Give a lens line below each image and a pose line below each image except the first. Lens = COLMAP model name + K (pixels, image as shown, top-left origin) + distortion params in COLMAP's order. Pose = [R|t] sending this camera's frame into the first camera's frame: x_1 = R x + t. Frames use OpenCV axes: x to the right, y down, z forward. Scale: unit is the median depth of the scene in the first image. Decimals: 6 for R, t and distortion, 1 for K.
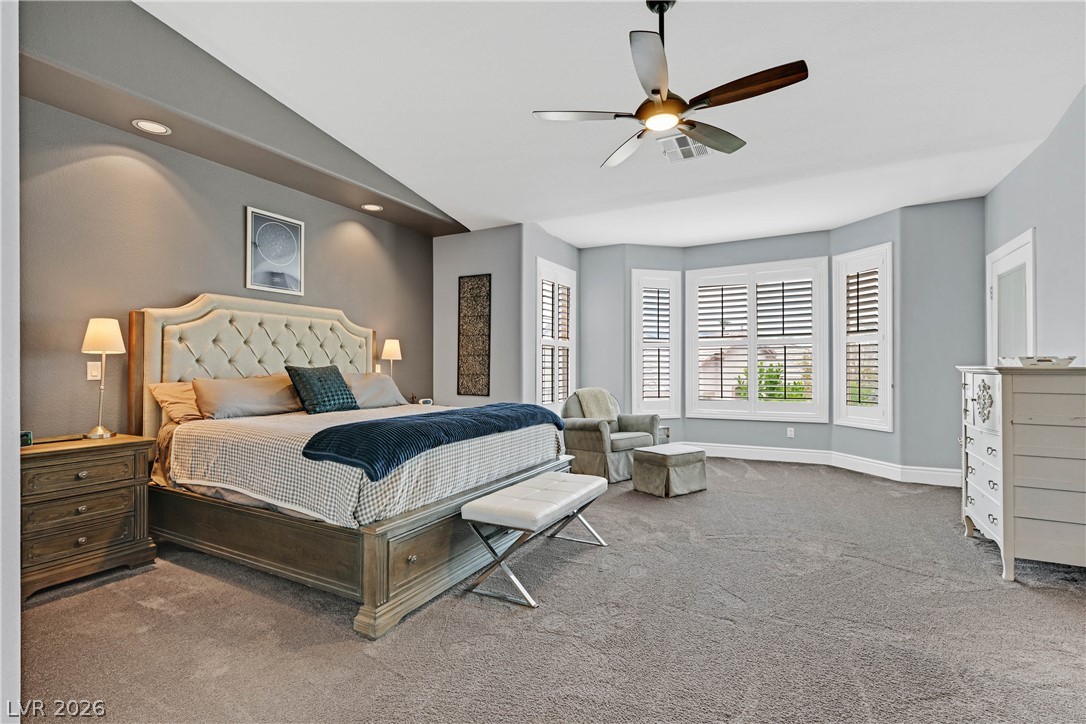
lens RADIAL K [[488.2, 0, 549.2], [0, 488.2, 361.9], [0, 0, 1]] dist [-0.000214, 0.002330]
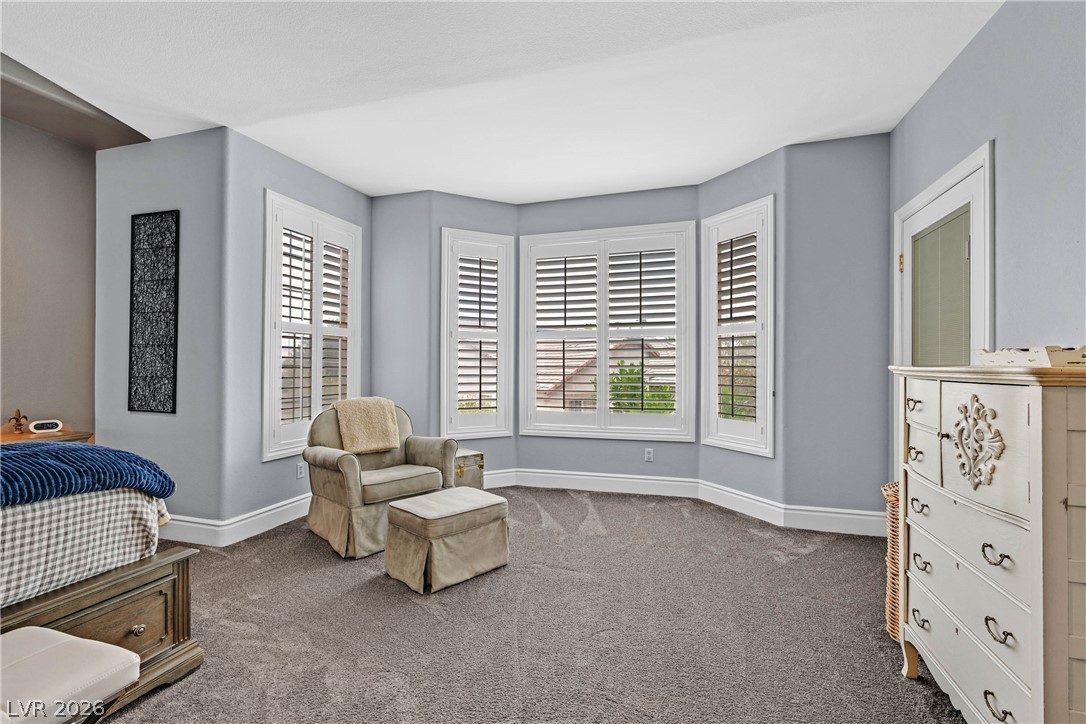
lens RADIAL K [[488.2, 0, 544.1], [0, 488.2, 362.0], [0, 0, 1]] dist [-0.000214, 0.002330]
pose [[0.980865, 0.005786, 0.194602, 0.228588], [-0.006022, 0.999982, 0.000623, 0.003828], [-0.194595, -0.001782, 0.980882, 0.357574]]
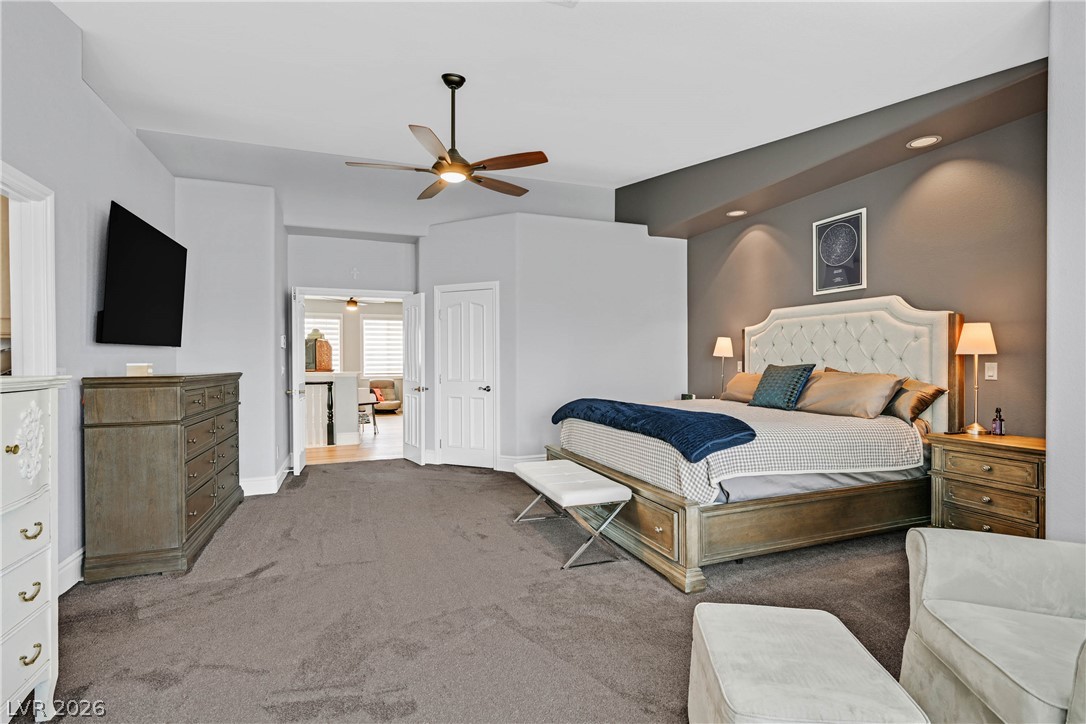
lens RADIAL K [[520.1, 0, 558.1], [0, 520.1, 359.9], [0, 0, 1]] dist [-0.005299, -0.002076]
pose [[-0.644121, 0.000499, -0.764924, 0.544811], [0.010337, 0.999914, -0.008052, 0.001477], [0.764854, -0.013093, -0.644071, 1.046913]]
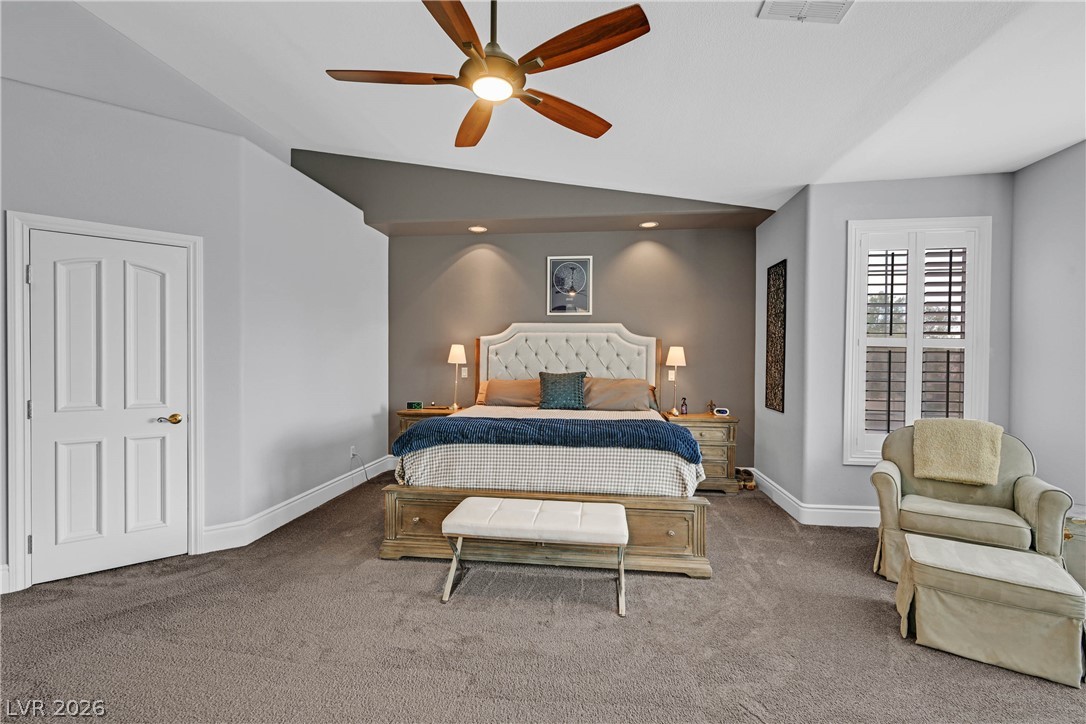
lens RADIAL K [[460.2, 0, 537.1], [0, 460.2, 361.5], [0, 0, 1]] dist [0.005074, 0.000657]
pose [[0.365591, 0.007877, -0.930742, 0.480573], [0.002045, 0.999955, 0.009266, -0.024359], [0.930773, -0.005291, 0.365558, 0.387368]]
